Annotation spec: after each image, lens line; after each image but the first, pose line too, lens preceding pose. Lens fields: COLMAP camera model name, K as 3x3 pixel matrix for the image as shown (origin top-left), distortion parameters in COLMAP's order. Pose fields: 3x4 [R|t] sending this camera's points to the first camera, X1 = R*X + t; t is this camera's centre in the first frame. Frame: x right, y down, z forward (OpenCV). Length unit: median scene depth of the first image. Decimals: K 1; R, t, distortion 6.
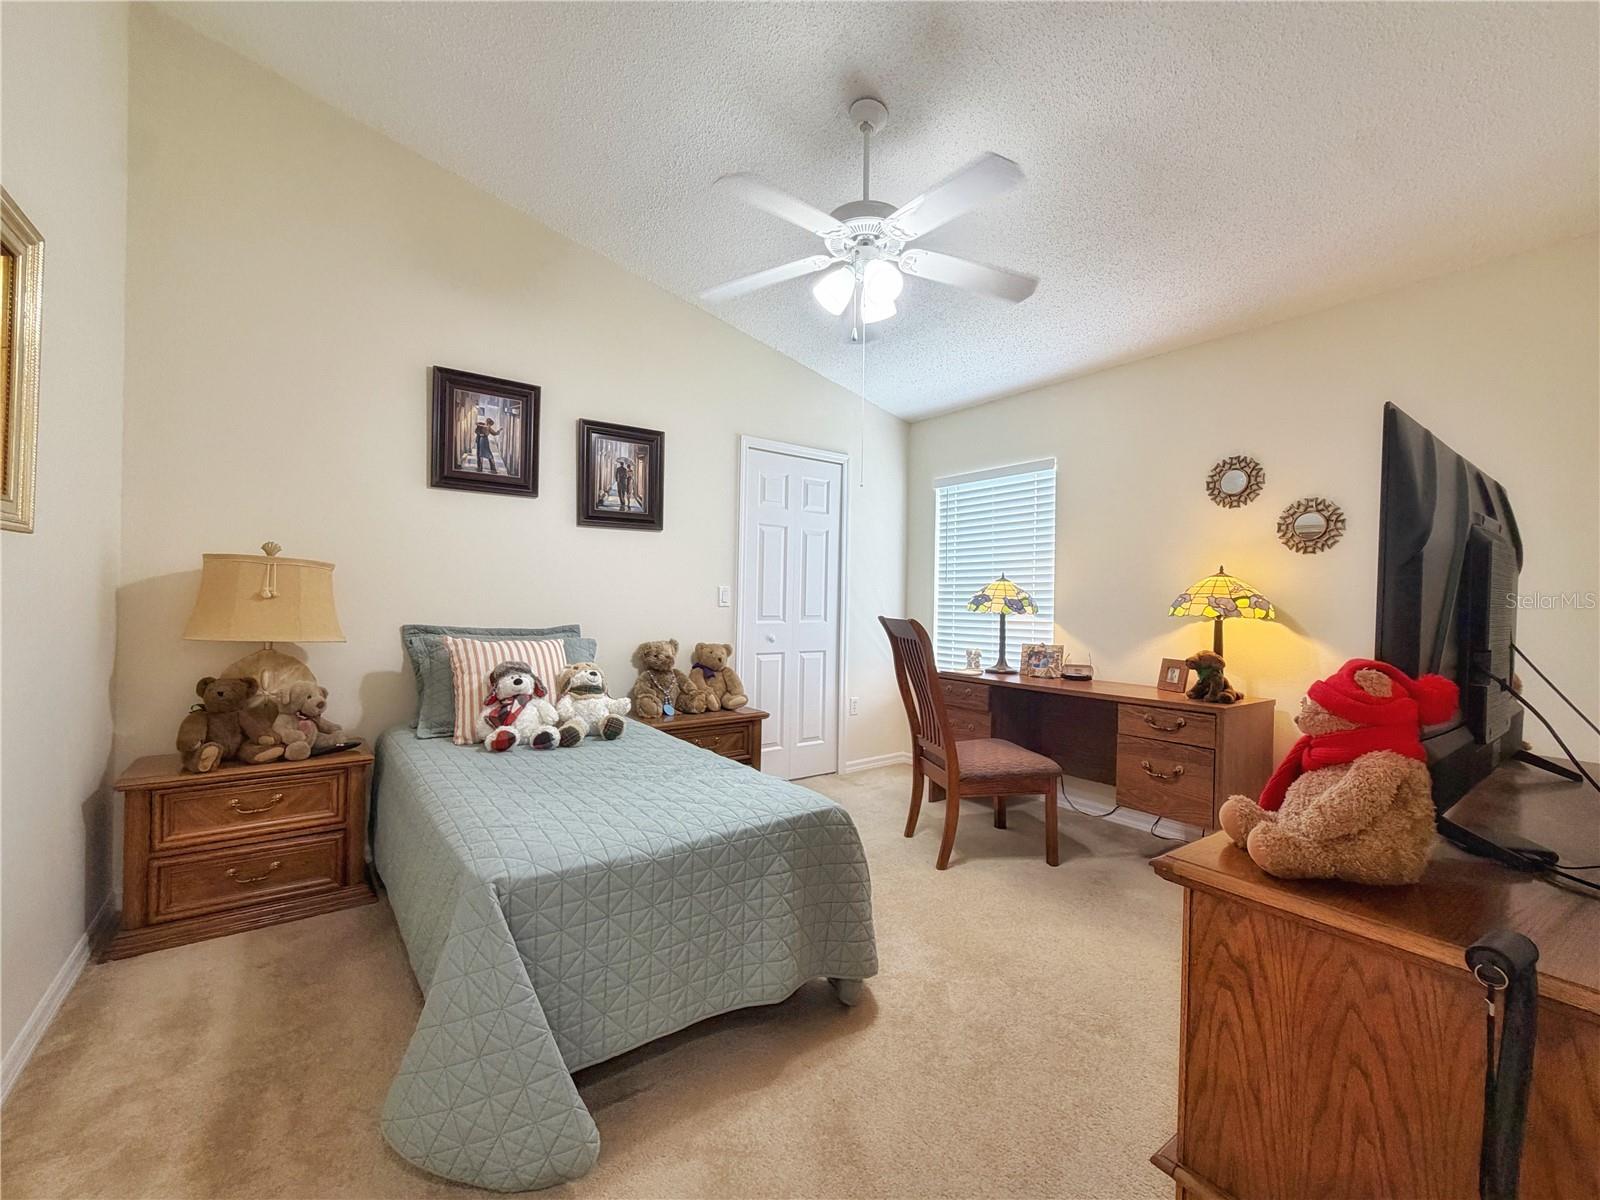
lens RADIAL K [[643.4, 0, 804.3], [0, 643.4, 604.4], [0, 0, 1]] dist [0.003544, 0.000393]
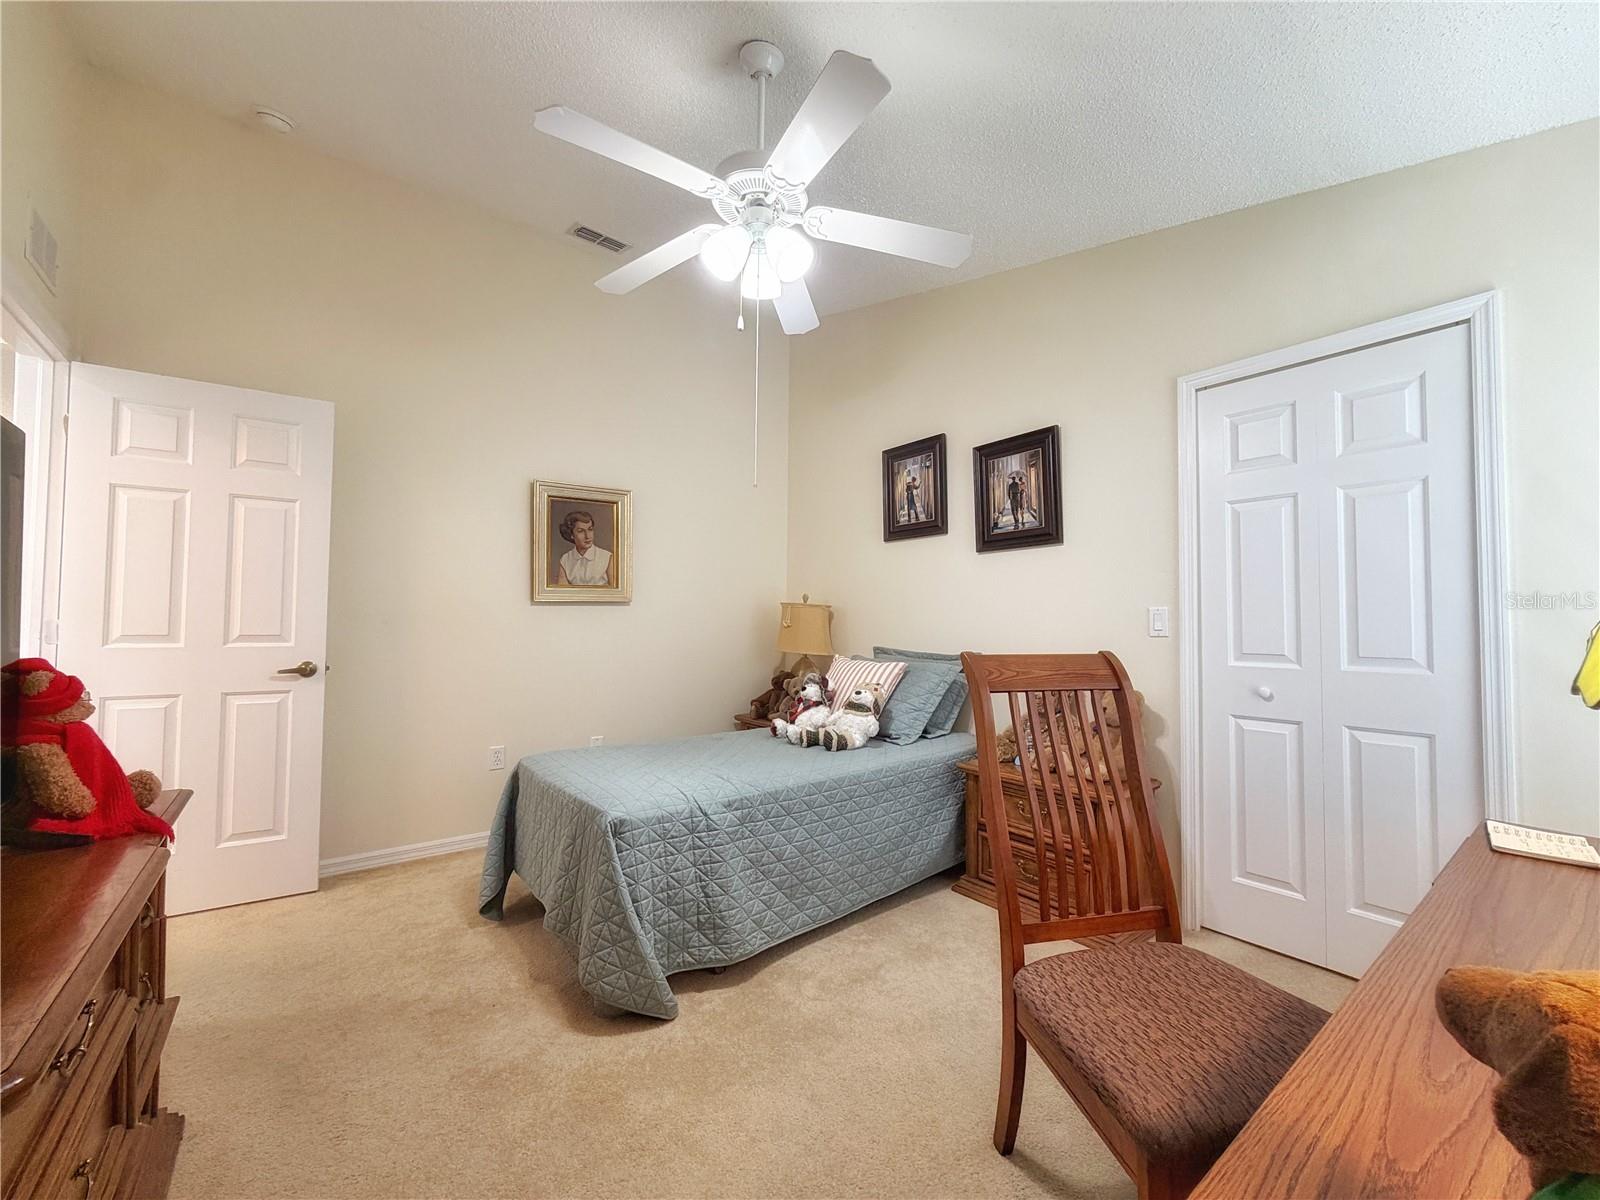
lens RADIAL K [[643.4, 0, 806.2], [0, 643.4, 589.1], [0, 0, 1]] dist [0.003544, 0.000393]
pose [[0.017894, -0.052033, -0.998485, 0.765252], [0.002647, 0.998644, -0.051994, -0.017572], [0.999836, -0.001713, 0.018007, 0.848016]]
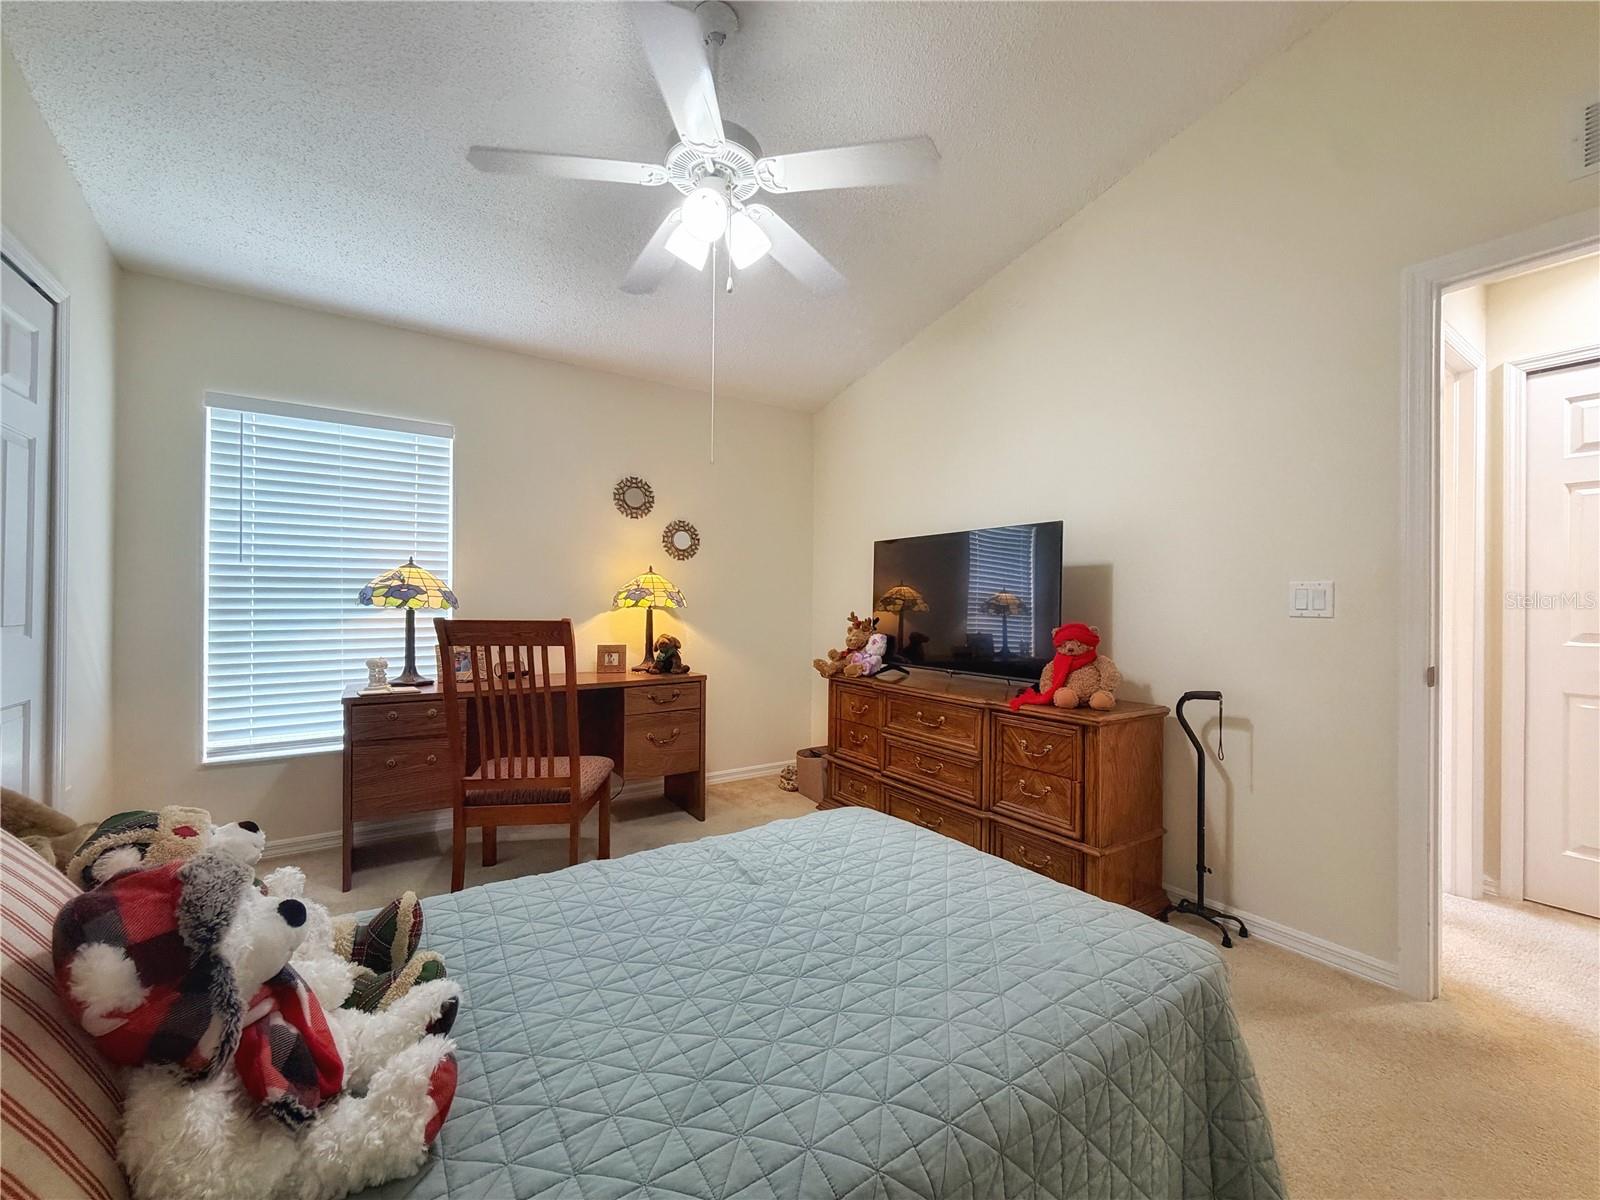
lens RADIAL K [[643.4, 0, 795.8], [0, 643.4, 597.1], [0, 0, 1]] dist [0.003544, 0.000393]
pose [[0.068282, -0.004814, 0.997654, -0.580578], [0.000983, 0.999988, 0.004758, -0.004561], [-0.997666, 0.000655, 0.068286, 0.643858]]
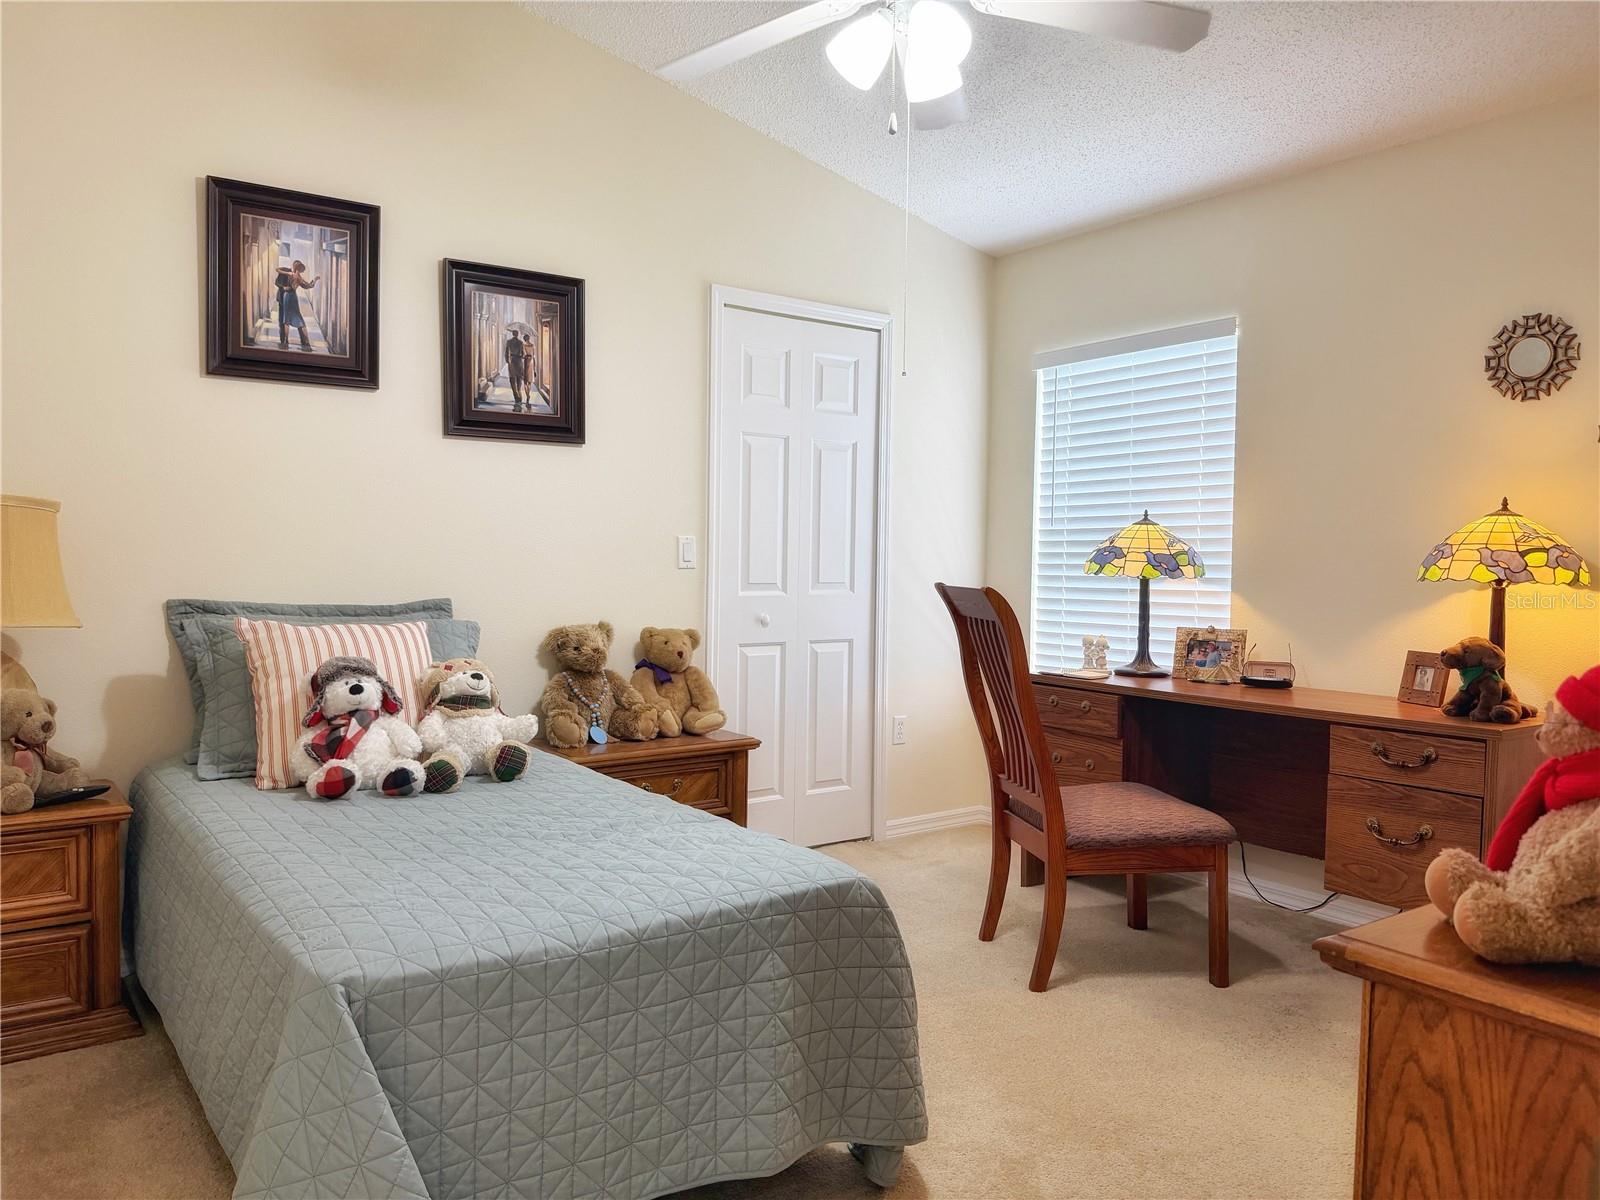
lens RADIAL K [[1098.7, 0, 806.4], [0, 1098.7, 599.3], [0, 0, 1]] dist [0.052875, -0.054973]
pose [[0.999868, -0.003330, -0.015926, 0.008469], [0.003842, 0.999473, 0.032246, -0.000625], [0.015810, -0.032303, 0.999353, -0.057447]]
